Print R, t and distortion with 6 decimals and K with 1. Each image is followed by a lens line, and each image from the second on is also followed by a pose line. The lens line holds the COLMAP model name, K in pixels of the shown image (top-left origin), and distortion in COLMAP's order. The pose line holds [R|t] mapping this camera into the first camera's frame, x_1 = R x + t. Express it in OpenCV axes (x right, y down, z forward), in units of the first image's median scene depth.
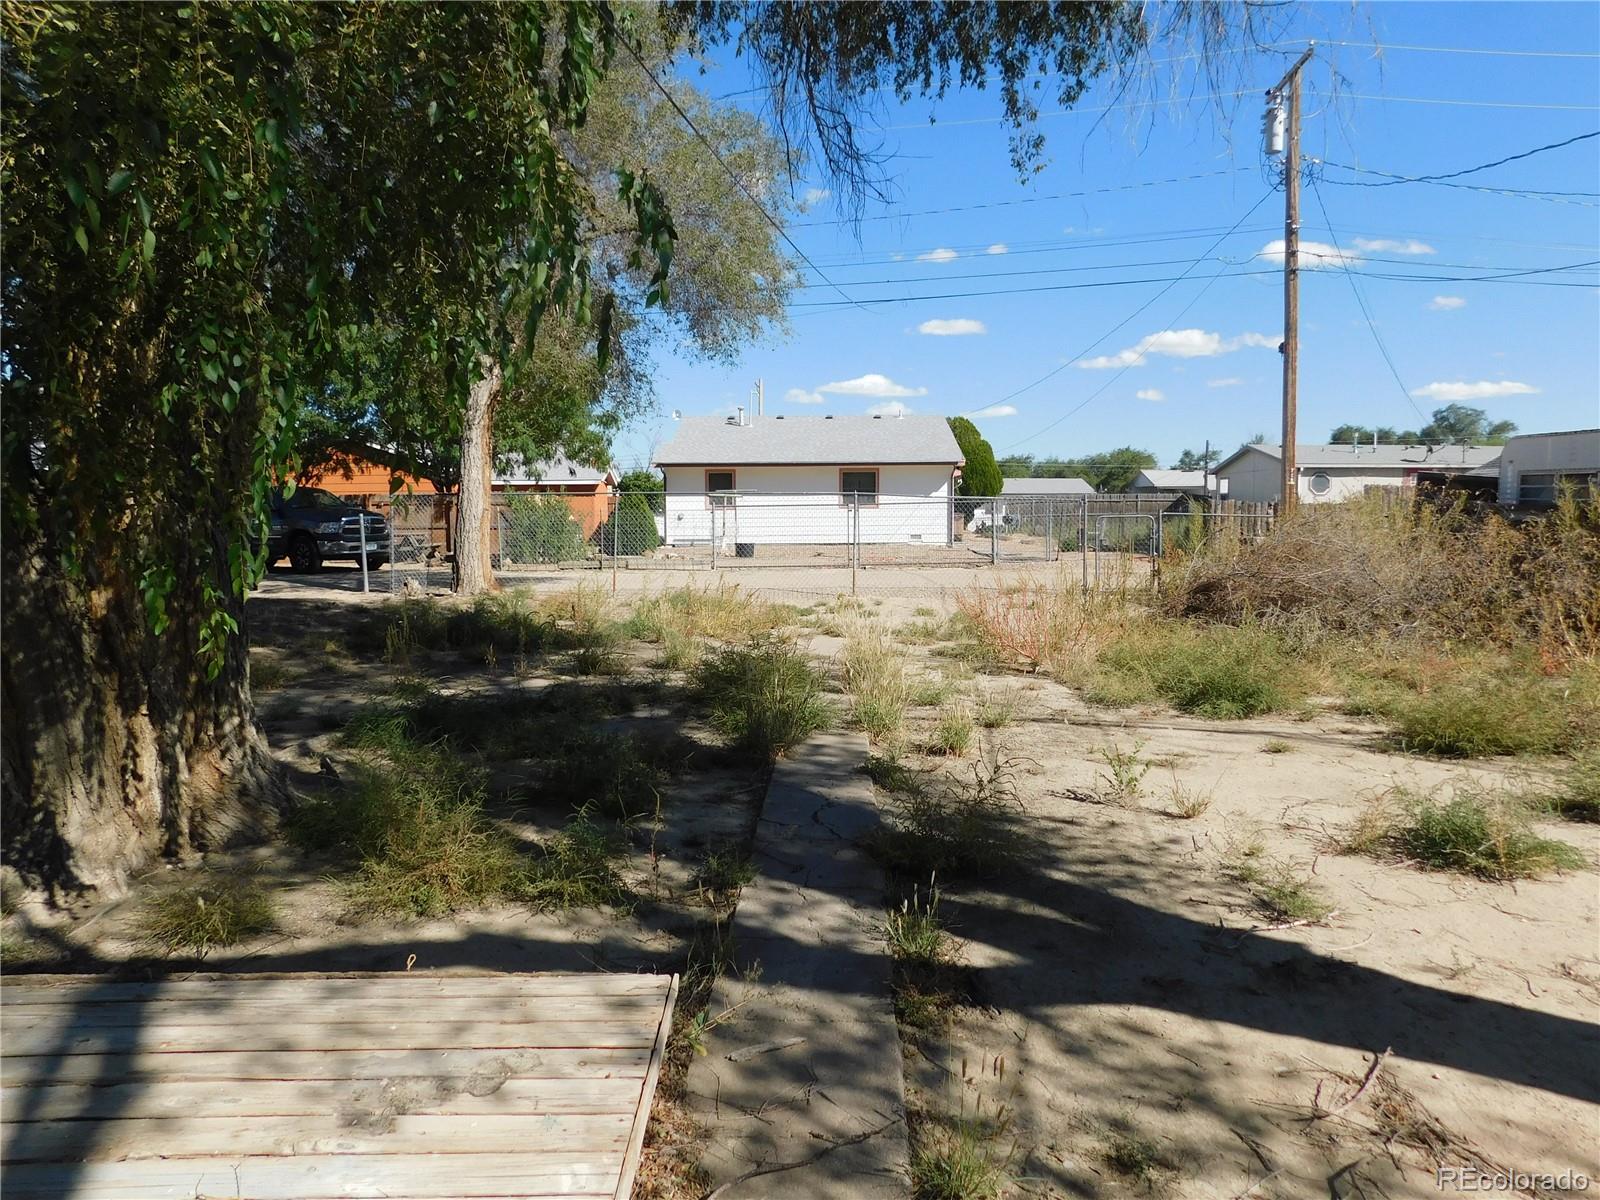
lens RADIAL K [[1065.5, 0, 797.8], [0, 1065.5, 592.4], [0, 0, 1]] dist [-0.061870, 0.058675]
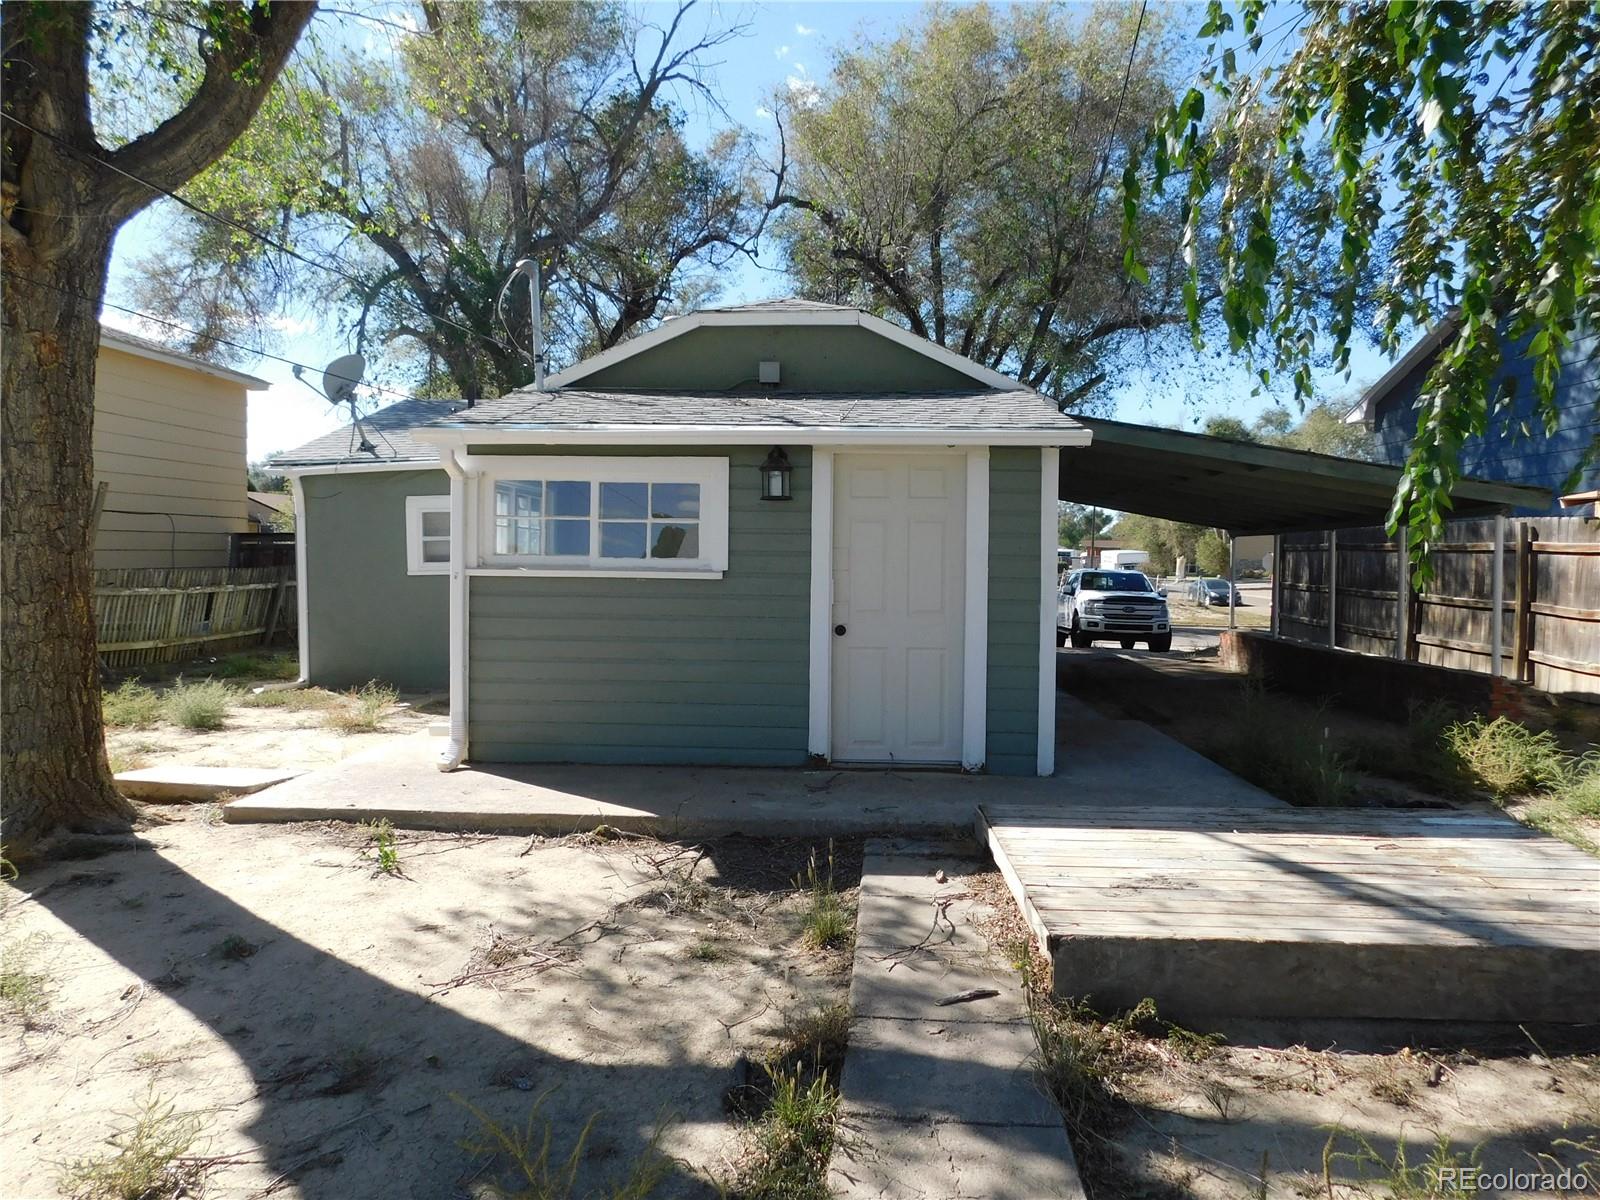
lens RADIAL K [[1065.5, 0, 797.8], [0, 1065.5, 592.4], [0, 0, 1]] dist [-0.061870, 0.058675]
pose [[-0.999893, -0.001666, 0.014499, 0.104804], [-0.000101, 0.994230, 0.107269, -0.101126], [-0.014594, 0.107256, -0.994124, 1.727881]]
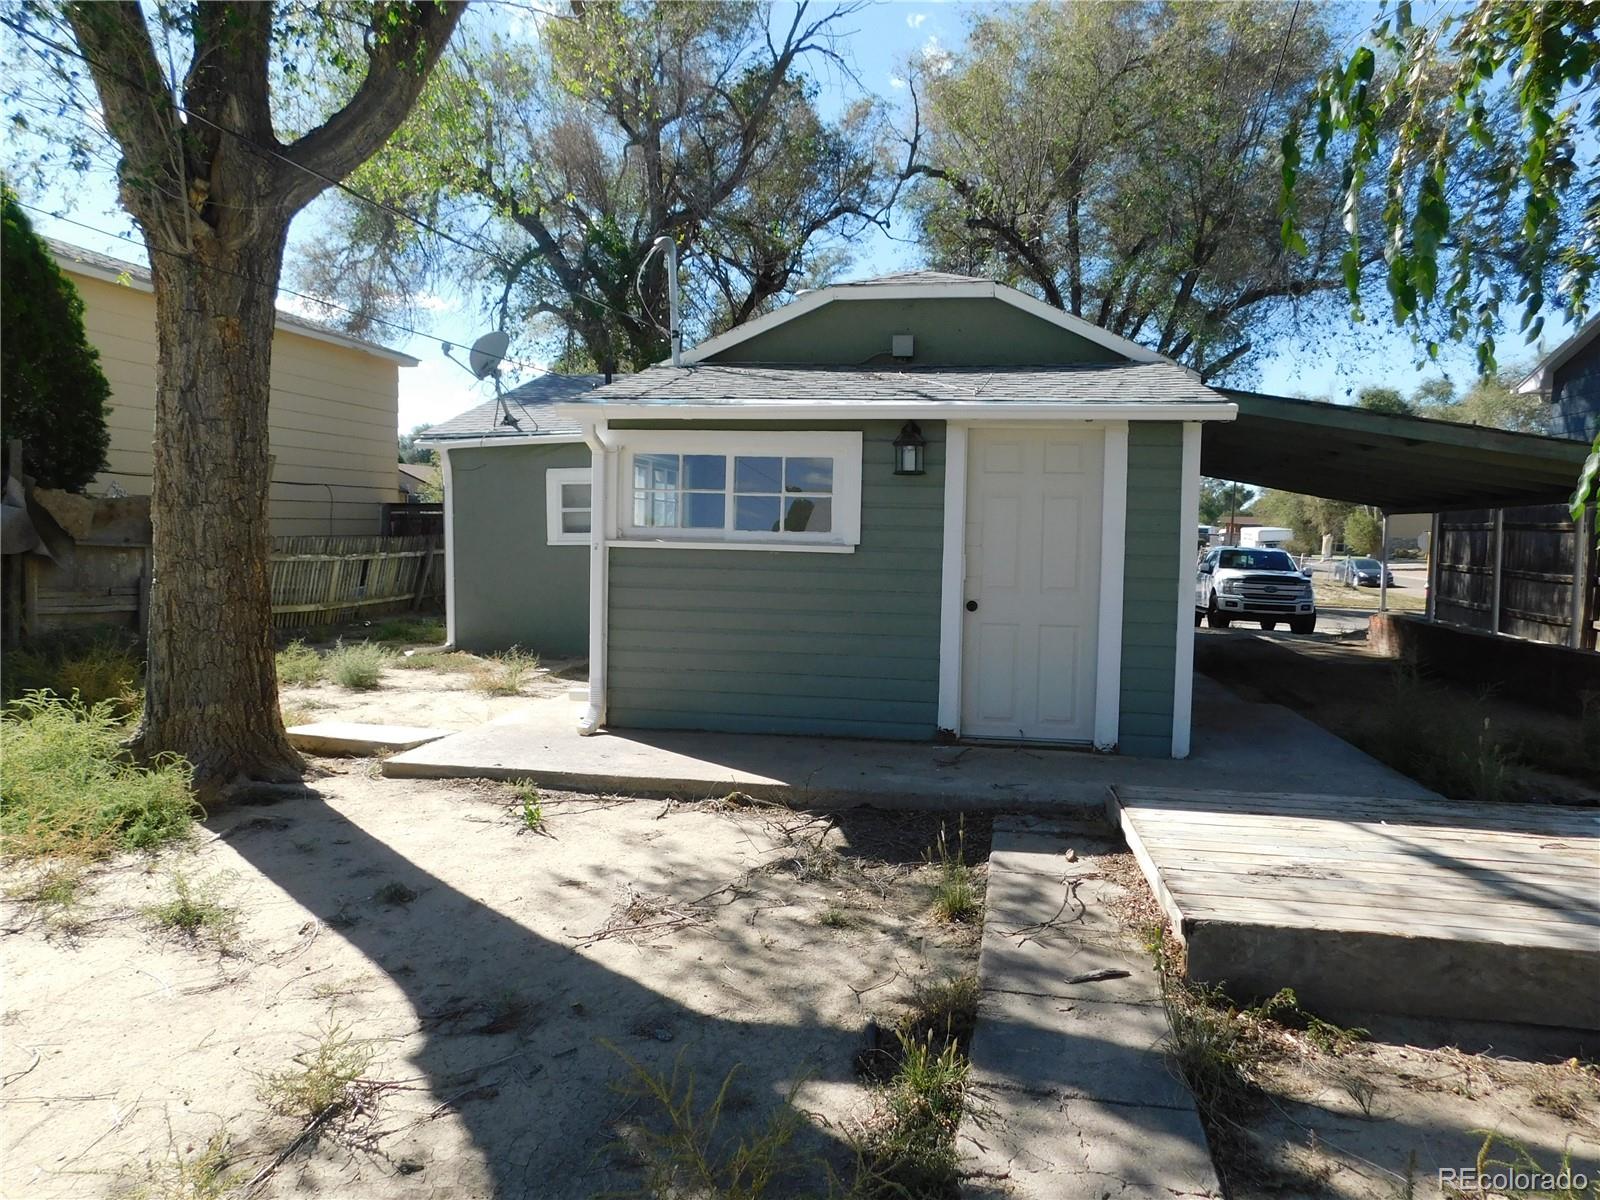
lens RADIAL K [[1065.5, 0, 797.8], [0, 1065.5, 592.4], [0, 0, 1]] dist [-0.061870, 0.058675]
pose [[-0.991200, -0.018303, 0.131099, 0.114123], [-0.000766, 0.991171, 0.132588, -0.104121], [-0.132368, 0.131321, -0.982463, 1.740140]]
